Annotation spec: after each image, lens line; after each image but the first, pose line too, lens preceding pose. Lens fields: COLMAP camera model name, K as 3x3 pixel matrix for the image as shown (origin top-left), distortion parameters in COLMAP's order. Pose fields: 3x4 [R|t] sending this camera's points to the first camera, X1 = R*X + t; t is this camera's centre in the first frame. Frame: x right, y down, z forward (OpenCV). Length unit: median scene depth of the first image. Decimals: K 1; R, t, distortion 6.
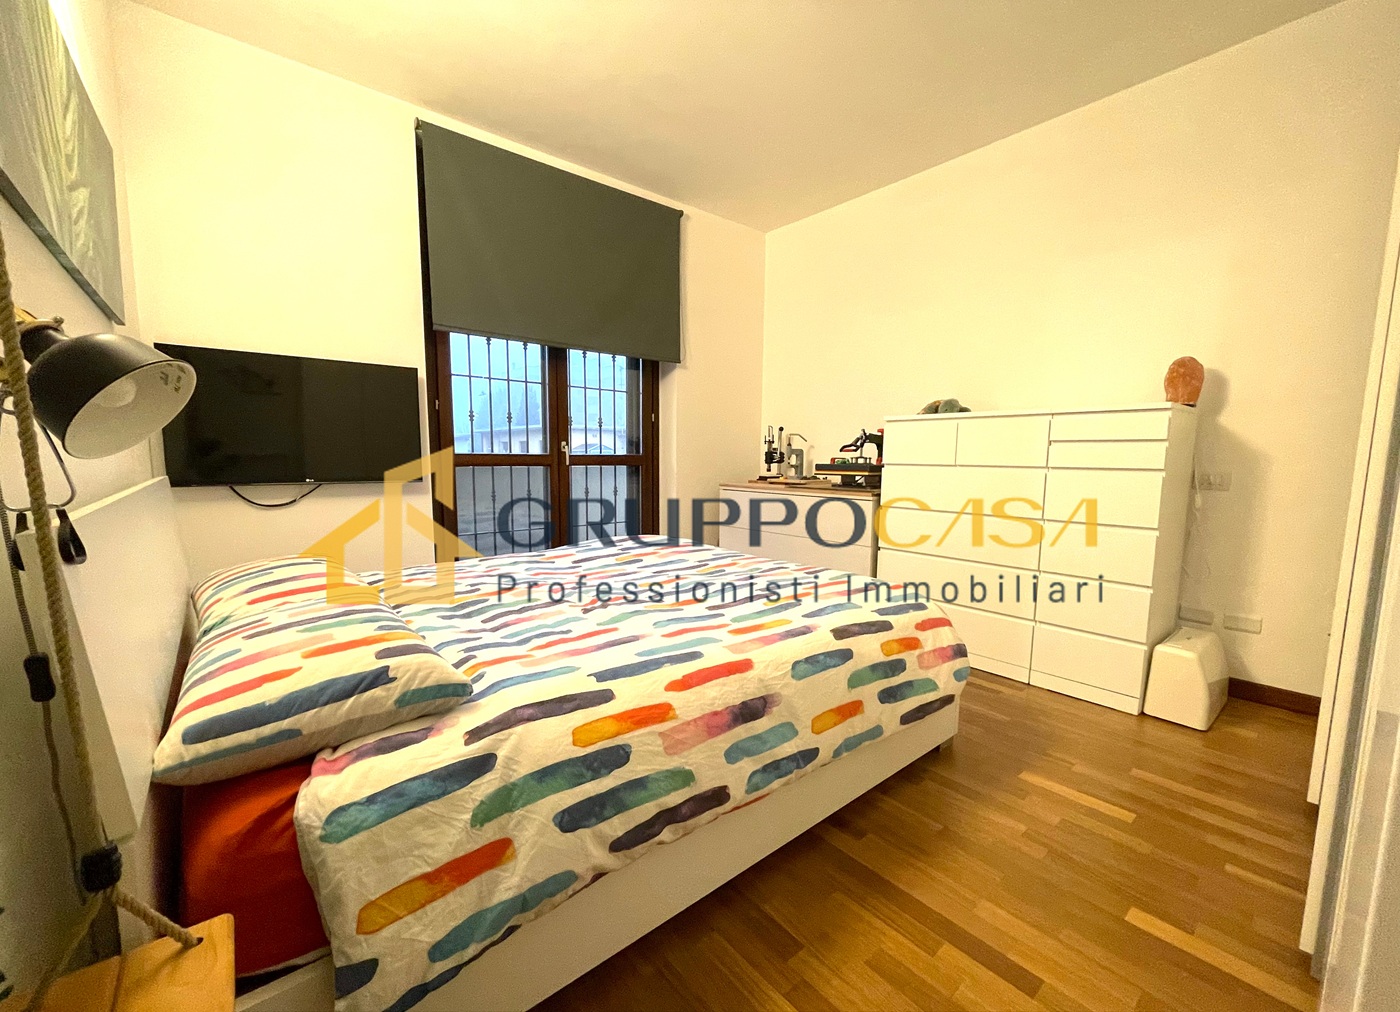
lens RADIAL K [[566.8, 0, 700.6], [0, 566.8, 519.4], [0, 0, 1]] dist [-0.001397, -0.000211]
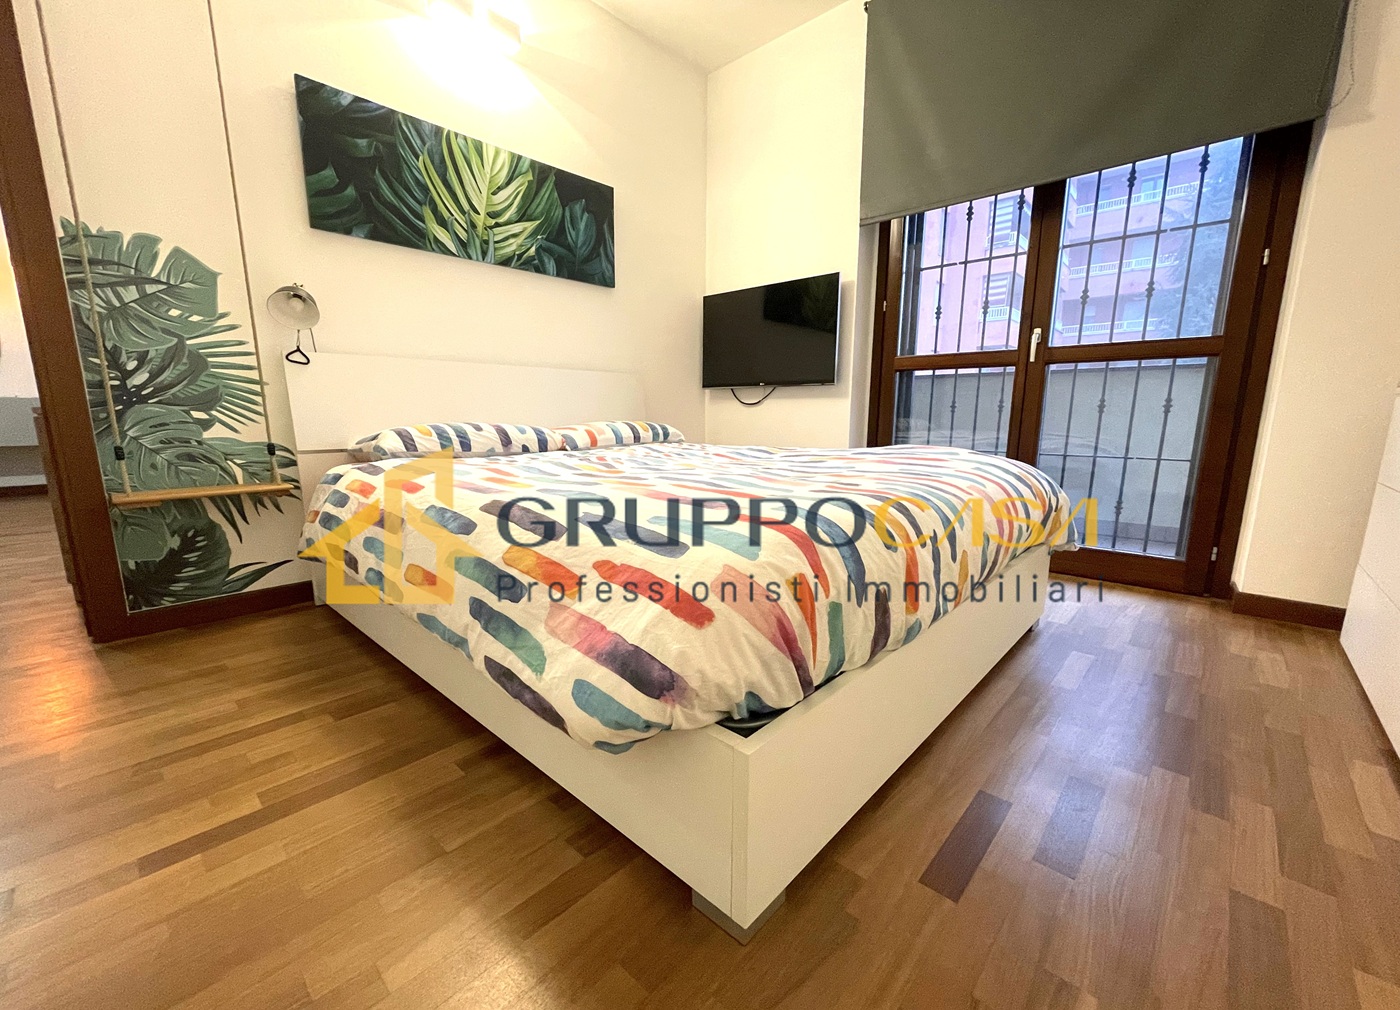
lens RADIAL K [[573.4, 0, 693.1], [0, 573.4, 530.4], [0, 0, 1]] dist [0.001403, 0.000191]
pose [[0.102488, 0.188453, -0.976720, 0.624394], [-0.114683, 0.977581, 0.176586, 0.045020], [0.988101, 0.093915, 0.121803, 0.727017]]
